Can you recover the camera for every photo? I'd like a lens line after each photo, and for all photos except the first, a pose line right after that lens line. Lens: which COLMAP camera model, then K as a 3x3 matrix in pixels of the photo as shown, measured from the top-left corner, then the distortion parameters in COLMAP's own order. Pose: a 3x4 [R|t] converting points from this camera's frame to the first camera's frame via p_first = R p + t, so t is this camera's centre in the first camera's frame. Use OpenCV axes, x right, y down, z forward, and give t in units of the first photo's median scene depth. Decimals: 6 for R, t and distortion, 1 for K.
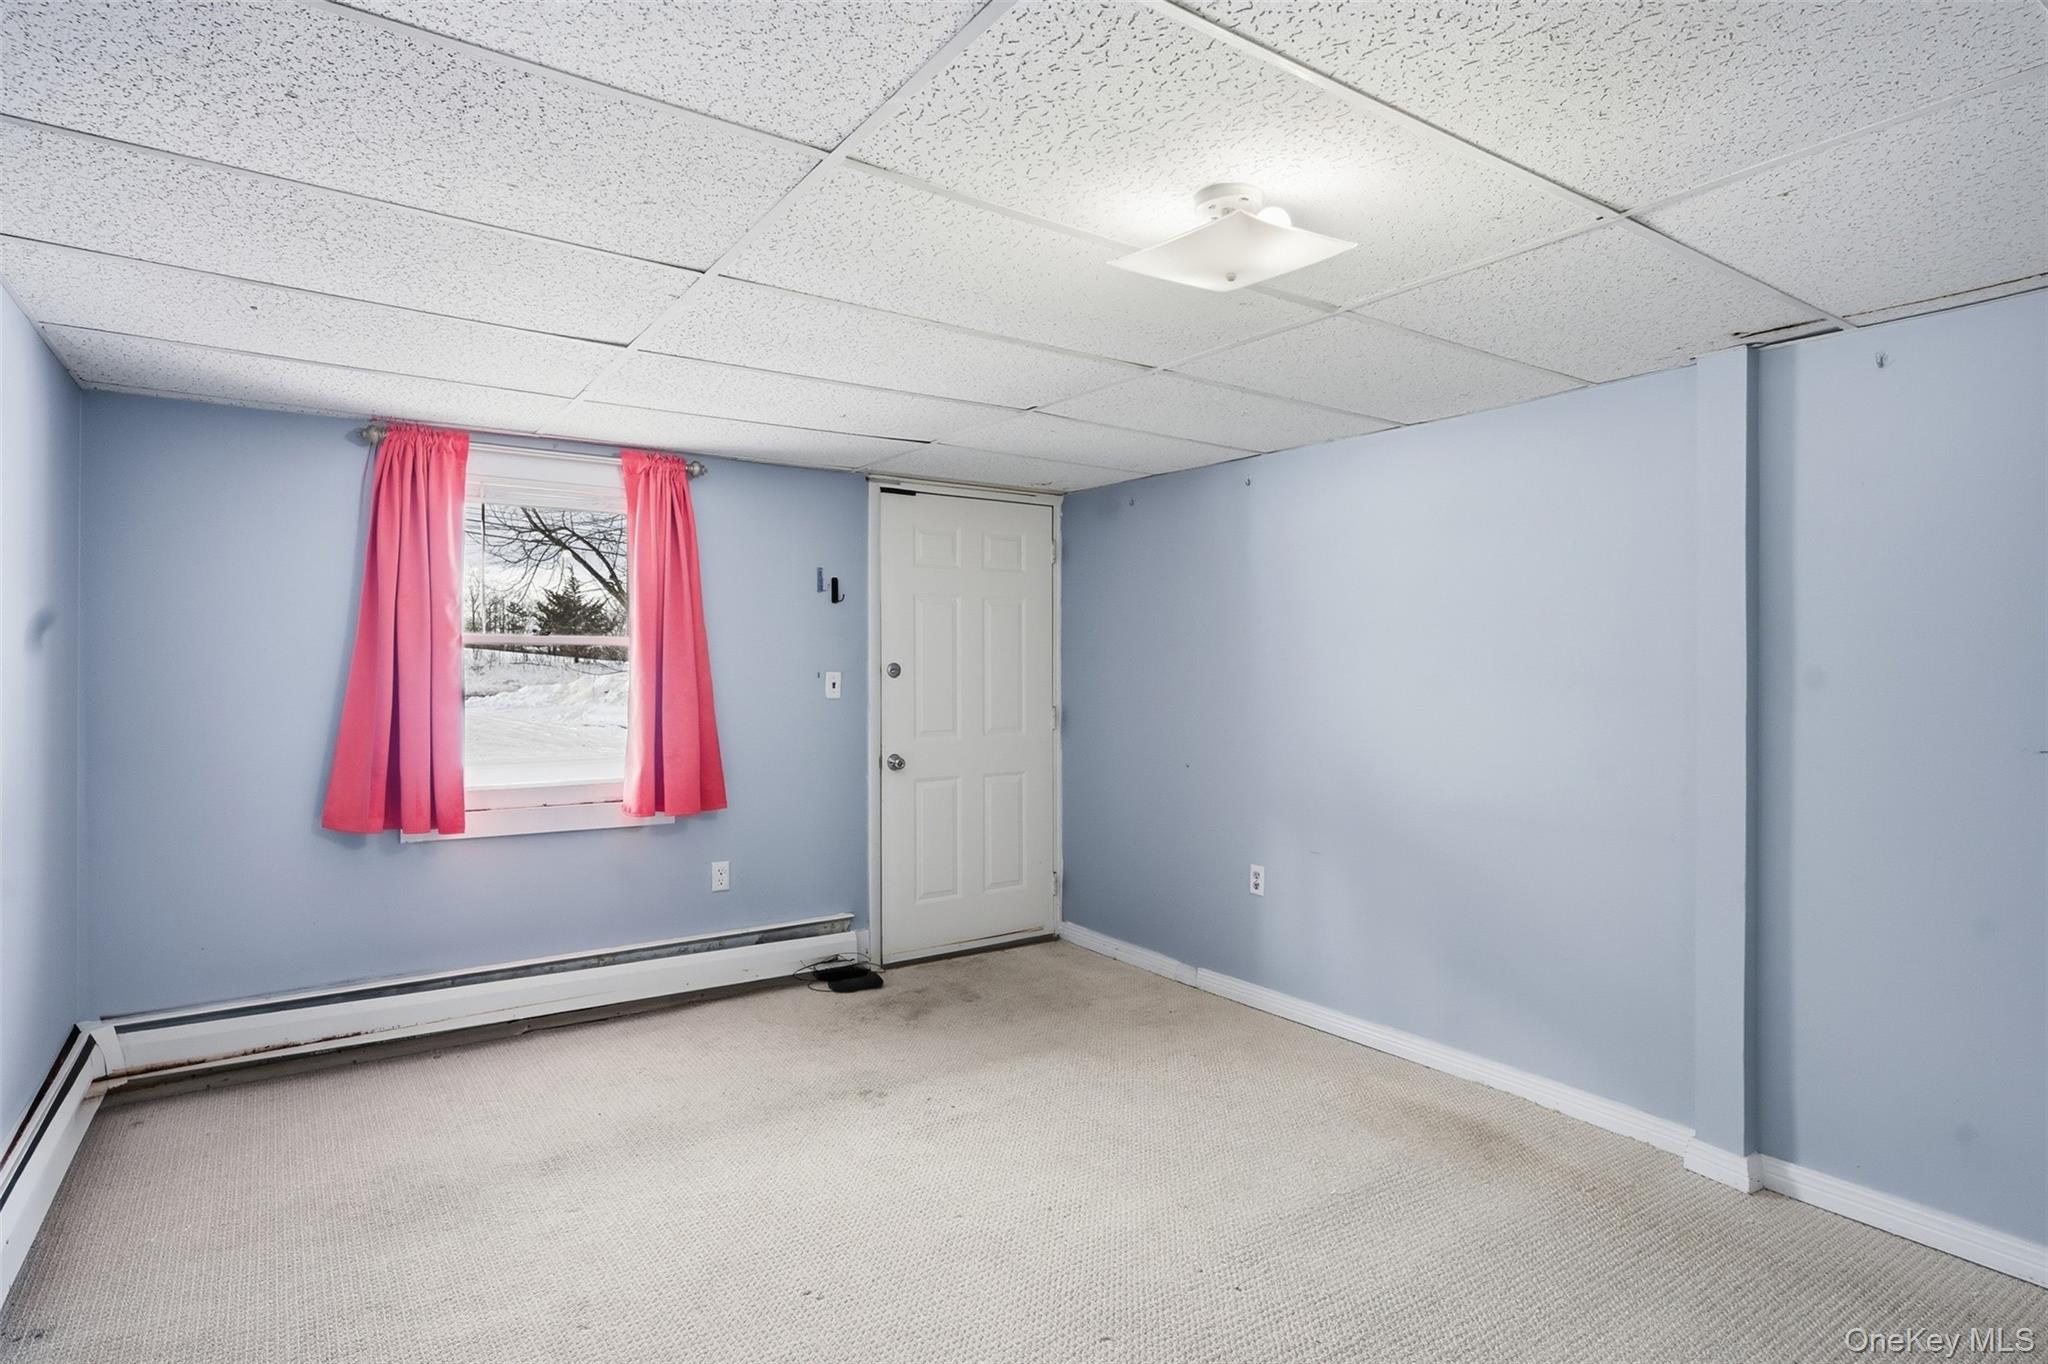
lens RADIAL K [[1079.5, 0, 1024.3], [0, 1079.5, 666.2], [0, 0, 1]] dist [0.005706, -0.001031]
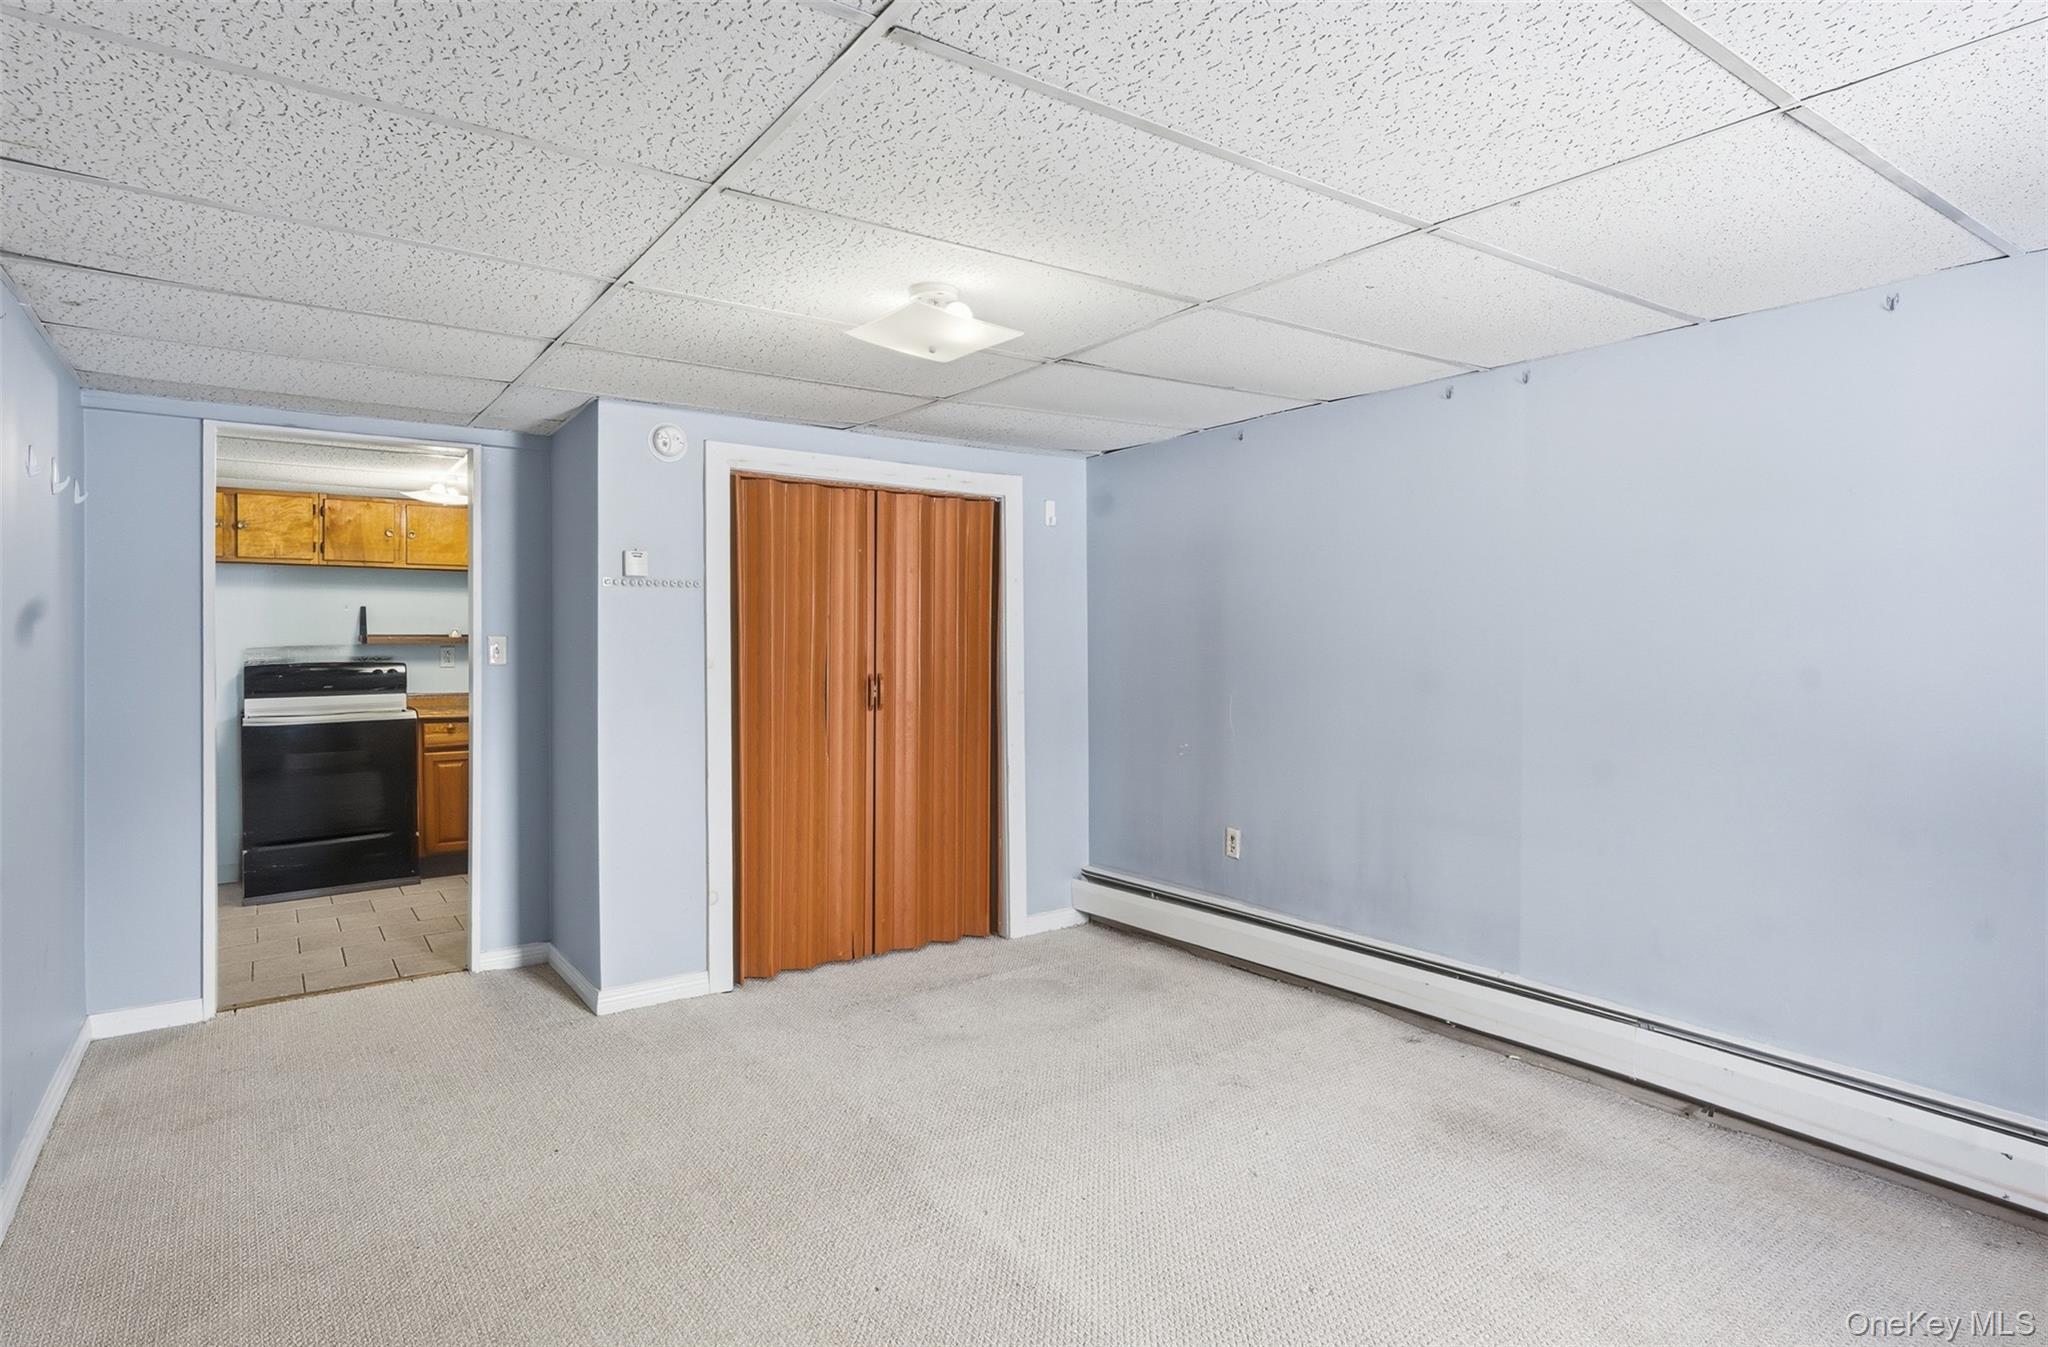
lens RADIAL K [[1079.5, 0, 1014.9], [0, 1079.5, 642.6], [0, 0, 1]] dist [0.005706, -0.001031]
pose [[-0.999955, 0.001298, -0.009353, 0.047062], [0.001245, 0.999983, 0.005691, -0.000379], [0.009360, 0.005679, -0.999940, 1.035547]]
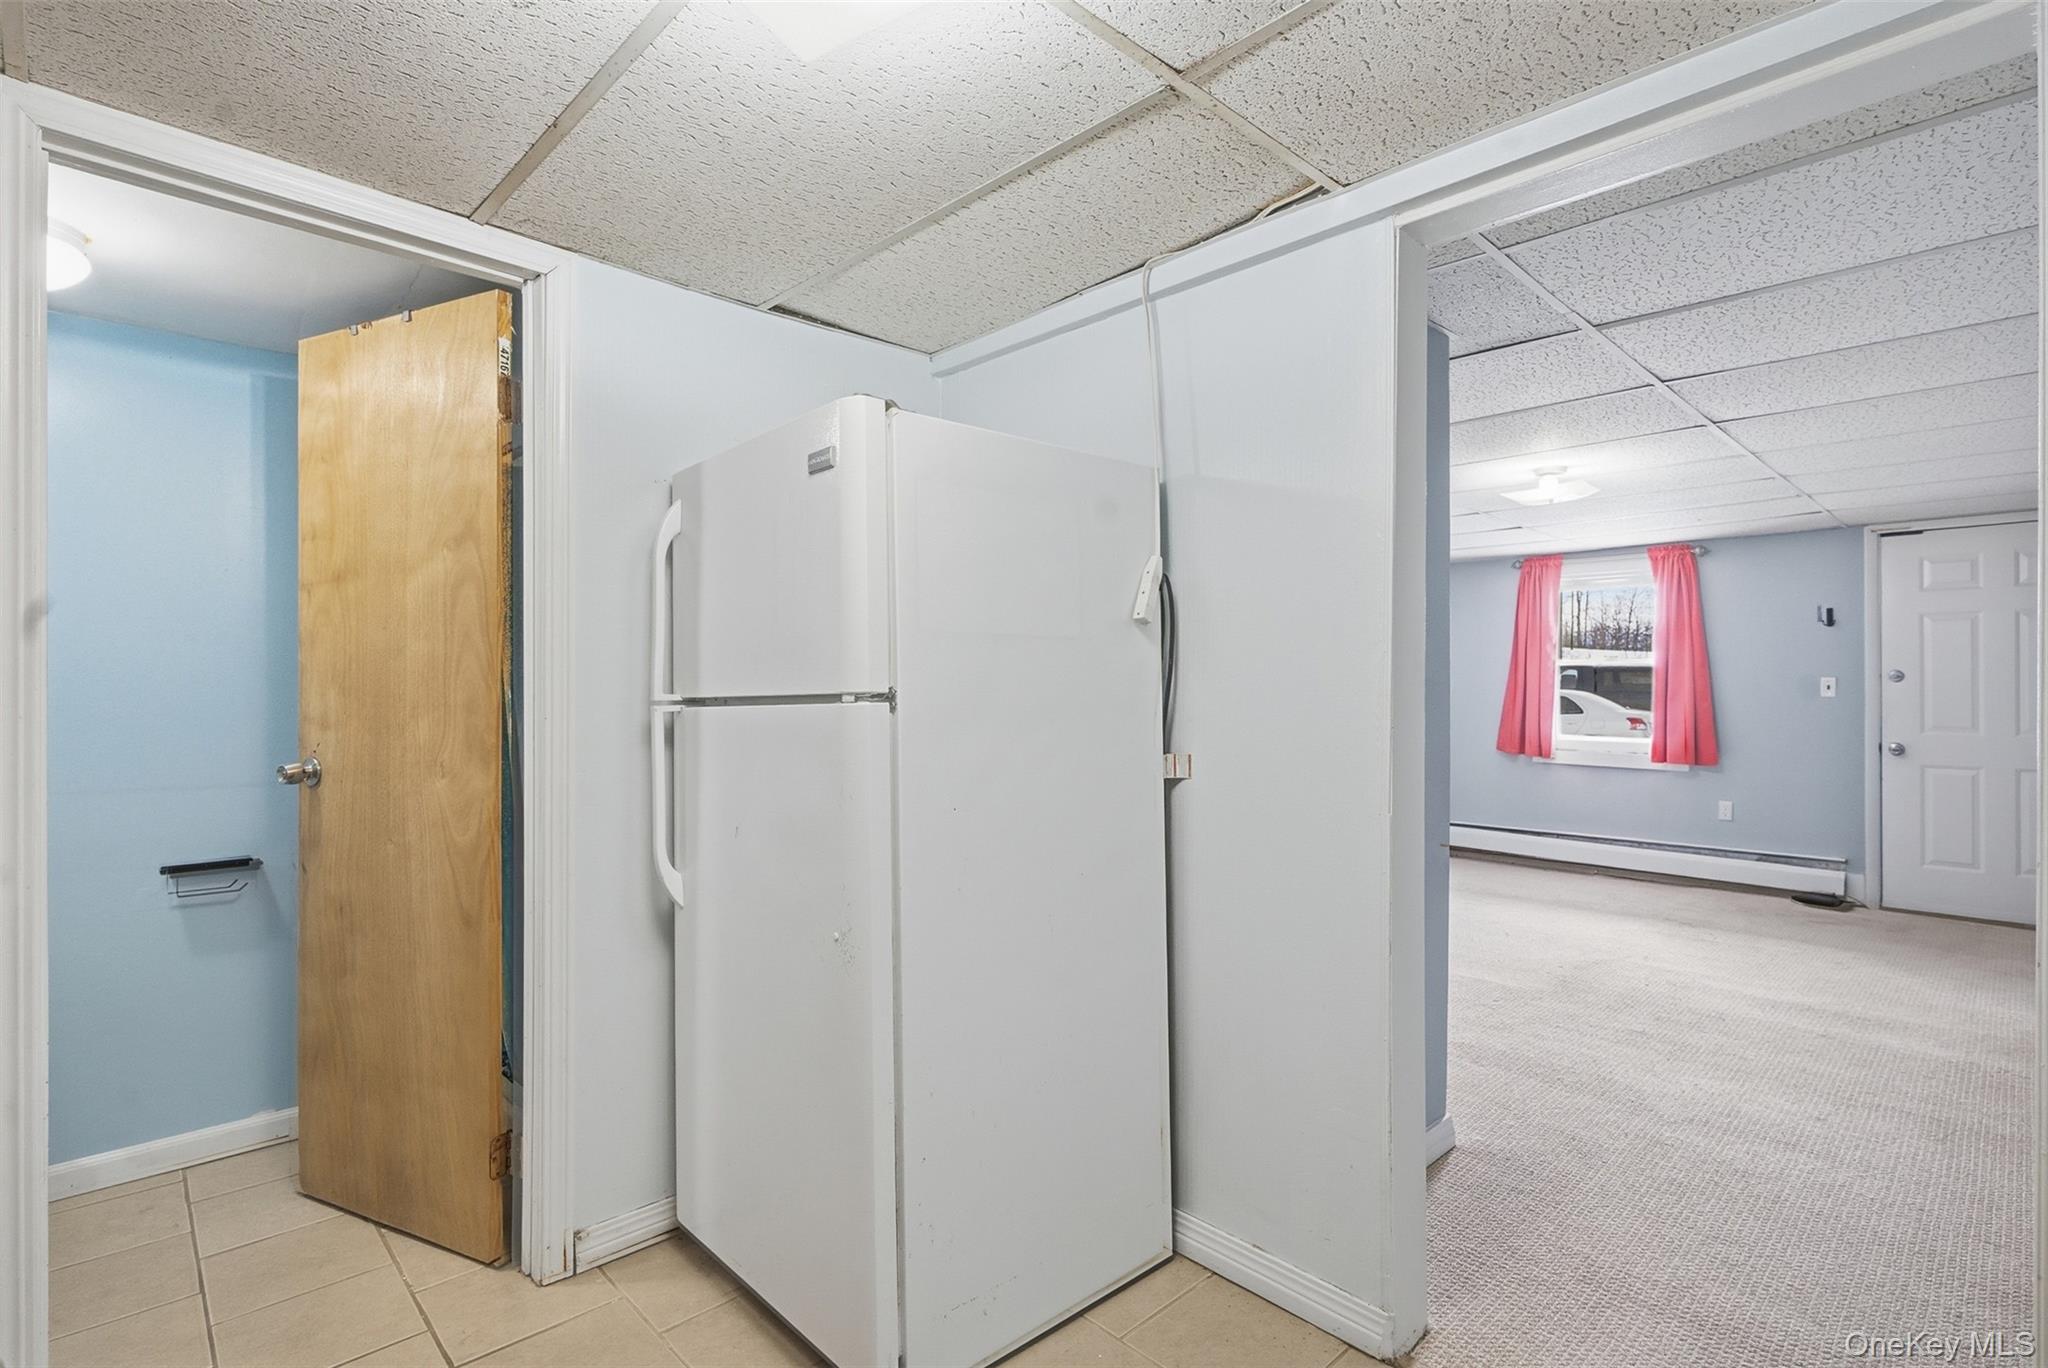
lens RADIAL K [[984.8, 0, 1028.0], [0, 984.8, 687.2], [0, 0, 1]] dist [0.000258, 0.003261]
pose [[0.171661, 0.004601, -0.985145, 0.929473], [-0.000884, 0.999989, 0.004517, 0.013386], [0.985156, 0.000095, 0.171663, -0.217280]]
